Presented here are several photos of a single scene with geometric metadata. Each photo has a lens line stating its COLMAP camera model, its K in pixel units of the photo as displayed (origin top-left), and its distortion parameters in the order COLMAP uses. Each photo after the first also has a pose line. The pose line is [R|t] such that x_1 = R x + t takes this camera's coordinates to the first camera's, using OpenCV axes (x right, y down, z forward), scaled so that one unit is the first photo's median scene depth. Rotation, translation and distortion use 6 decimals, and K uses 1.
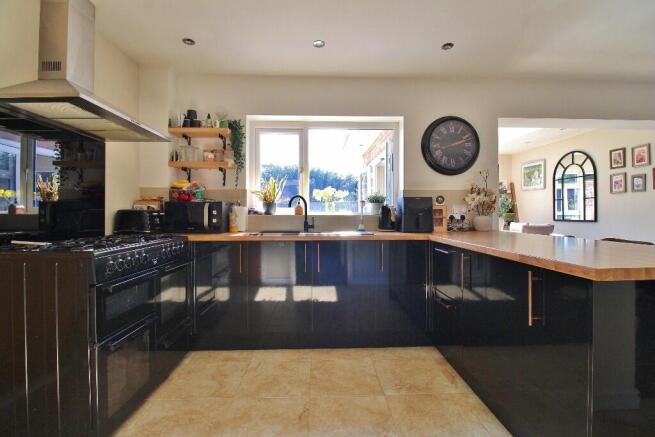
lens RADIAL K [[305.1, 0, 327.5], [0, 305.1, 218.5], [0, 0, 1]] dist [-0.010654, -0.000786]
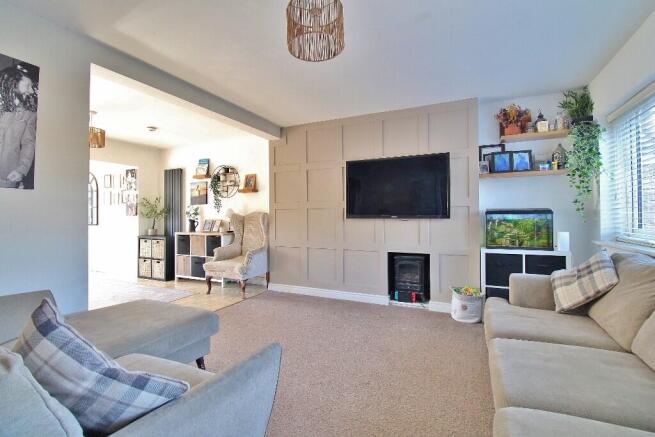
lens RADIAL K [[305.1, 0, 327.5], [0, 305.1, 218.5], [0, 0, 1]] dist [-0.010654, -0.000786]
pose [[0.454282, -0.003588, 0.890851, 0.198579], [0.018912, 0.999805, -0.005617, 0.013938], [-0.890657, 0.019399, 0.454261, -0.855100]]
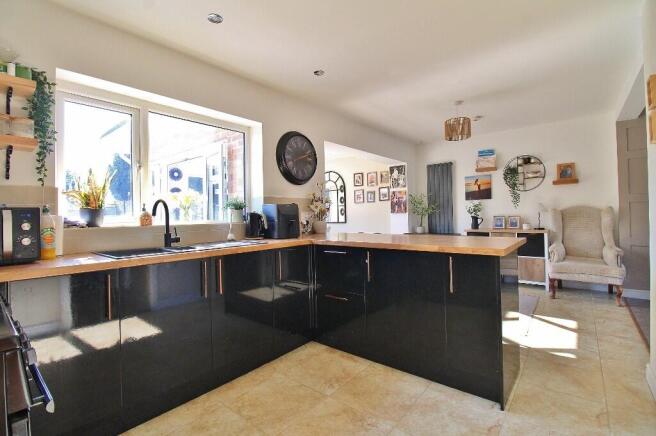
lens RADIAL K [[305.6, 0, 328.0], [0, 305.6, 218.0], [0, 0, 1]] dist [-0.010654, -0.000786]
pose [[0.659993, -0.018211, 0.751051, -0.366934], [0.032677, 0.999456, -0.004481, -0.013187], [-0.750561, 0.027499, 0.660229, 0.188484]]
